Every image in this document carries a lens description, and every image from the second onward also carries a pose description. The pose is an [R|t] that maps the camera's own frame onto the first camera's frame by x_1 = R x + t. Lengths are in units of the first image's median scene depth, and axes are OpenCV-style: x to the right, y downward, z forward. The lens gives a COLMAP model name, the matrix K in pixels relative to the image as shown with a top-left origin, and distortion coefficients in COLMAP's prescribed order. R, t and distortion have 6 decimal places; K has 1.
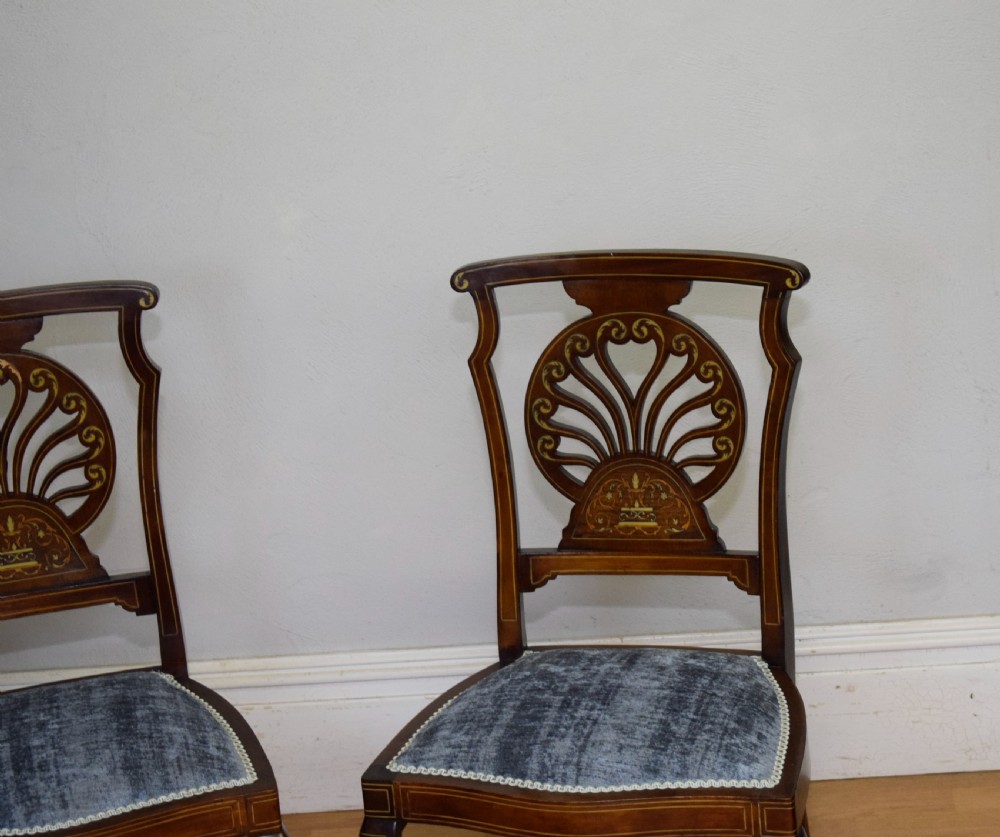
lens RADIAL K [[2944.5, 0, 652.4], [0, 2944.5, 419.0], [0, 0, 1]] dist [-0.020331, -0.083300]
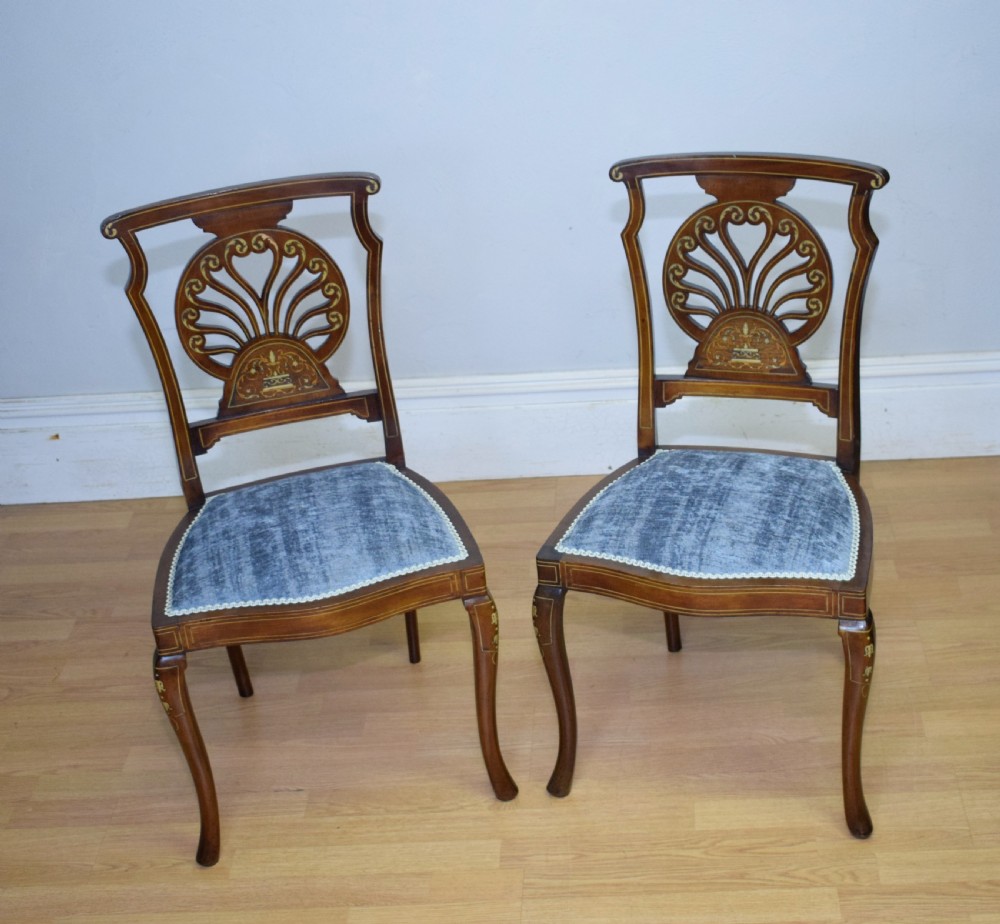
lens RADIAL K [[1775.8, 0, 582.7], [0, 1775.8, 463.1], [0, 0, 1]] dist [-0.031011, -0.007722]
pose [[0.997816, 0.030193, -0.058756, -0.030887], [-0.019804, 0.985248, 0.169982, -0.054900], [0.063022, -0.168447, 0.983694, 0.210646]]
